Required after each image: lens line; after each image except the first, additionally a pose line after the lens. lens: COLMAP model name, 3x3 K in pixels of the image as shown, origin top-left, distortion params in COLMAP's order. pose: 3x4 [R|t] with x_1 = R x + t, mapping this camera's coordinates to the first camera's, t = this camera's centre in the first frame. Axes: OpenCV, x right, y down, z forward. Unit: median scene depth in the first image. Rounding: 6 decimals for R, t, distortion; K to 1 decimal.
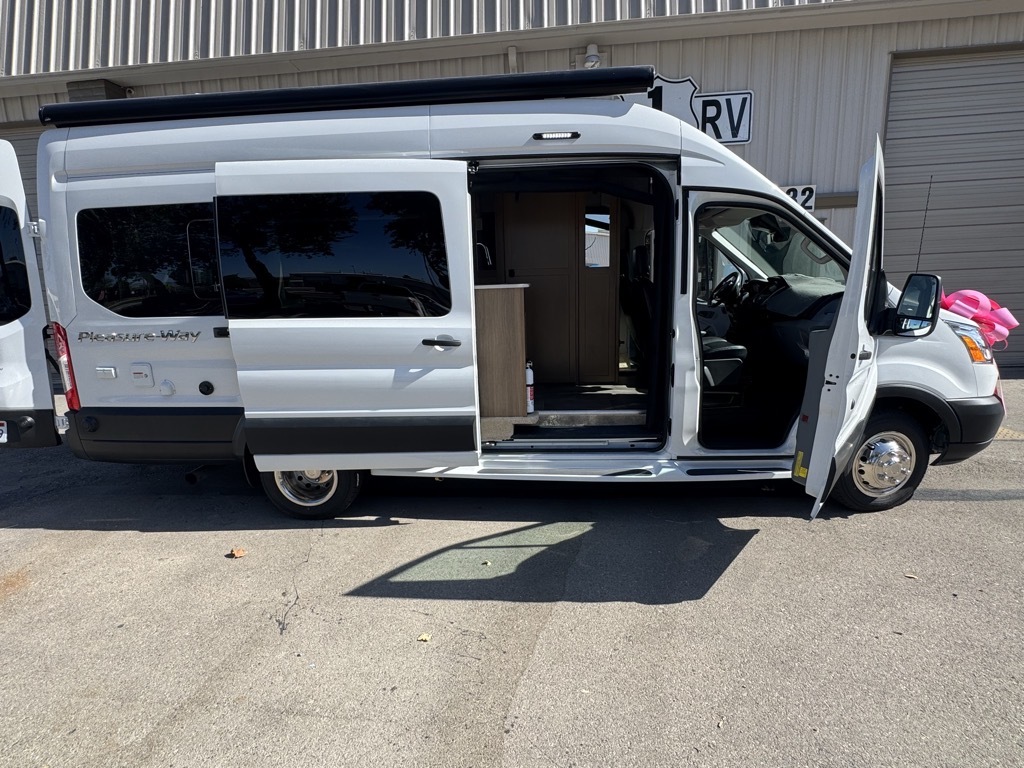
lens RADIAL K [[492.7, 0, 512.0], [0, 492.7, 384.0], [0, 0, 1]] dist [0.001572, 0.000487]
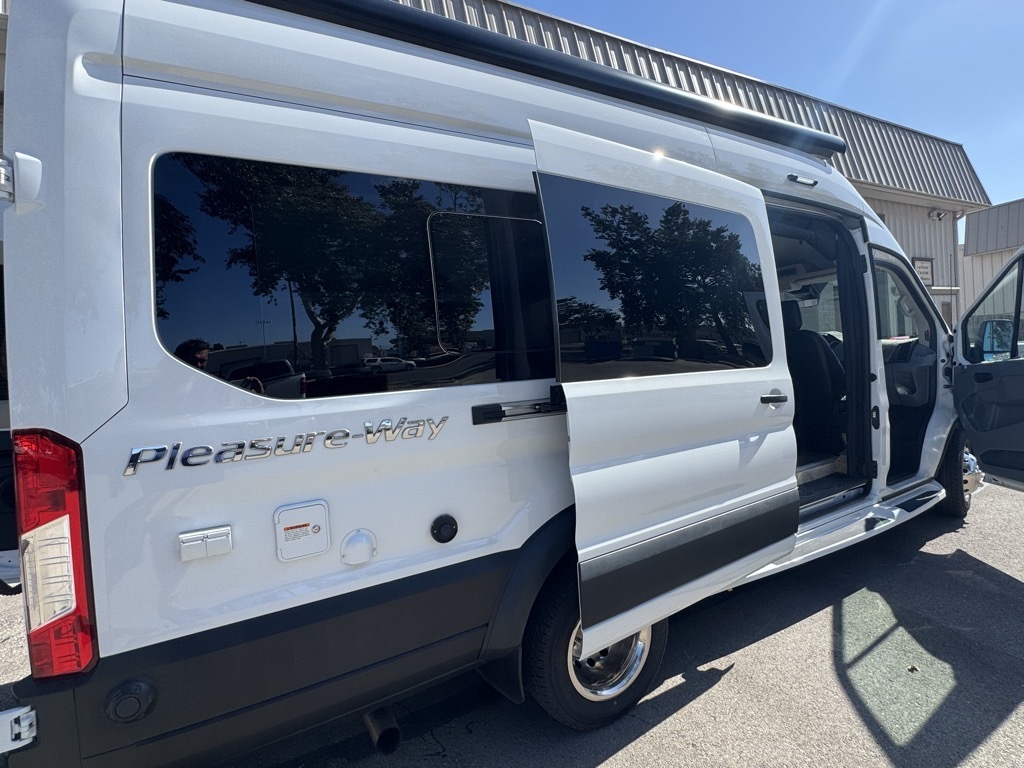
lens RADIAL K [[502.6, 0, 512.0], [0, 502.6, 384.0], [0, 0, 1]] dist [-0.001849, -0.000103]
pose [[0.825415, -0.050039, 0.562304, -0.976518], [0.152593, 0.978762, -0.136895, -0.064157], [-0.543511, 0.198799, 0.815521, 0.592251]]
